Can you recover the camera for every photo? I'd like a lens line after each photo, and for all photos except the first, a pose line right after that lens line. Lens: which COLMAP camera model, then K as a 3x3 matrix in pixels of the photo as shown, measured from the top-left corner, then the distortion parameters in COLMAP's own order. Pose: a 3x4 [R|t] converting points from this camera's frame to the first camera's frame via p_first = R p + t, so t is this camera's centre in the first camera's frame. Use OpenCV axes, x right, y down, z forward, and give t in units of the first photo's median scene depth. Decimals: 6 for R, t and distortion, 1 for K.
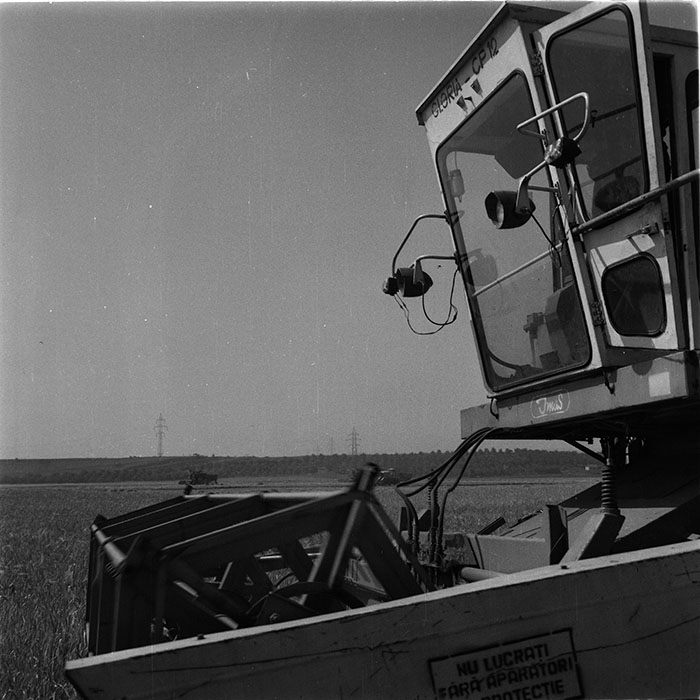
lens RADIAL K [[882.2, 0, 350.0], [0, 882.2, 350.0], [0, 0, 1]] dist [0.214704, -1.002624]
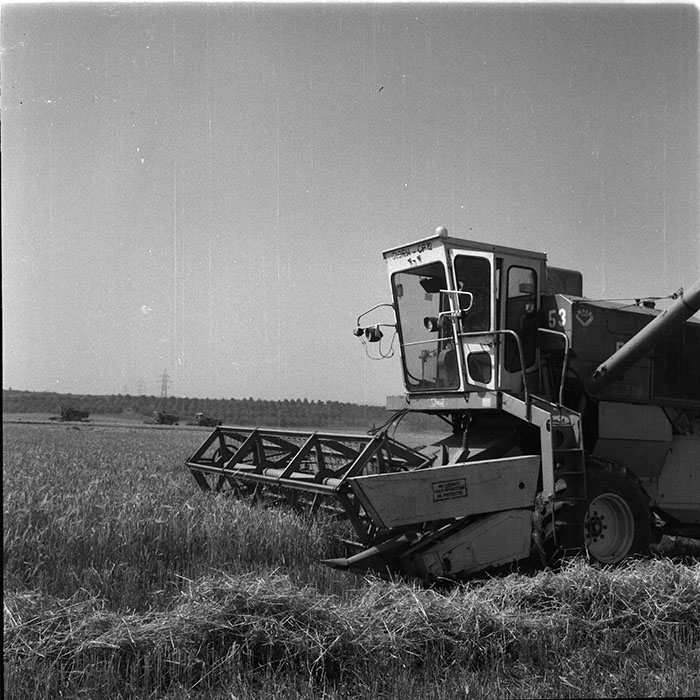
lens RADIAL K [[882.2, 0, 350.0], [0, 882.2, 350.0], [0, 0, 1]] dist [0.214704, -1.002624]
pose [[0.976614, 0.074790, 0.201572, -0.517647], [-0.086332, 0.995057, 0.049080, -0.182750], [-0.196905, -0.065335, 0.978243, -1.301208]]
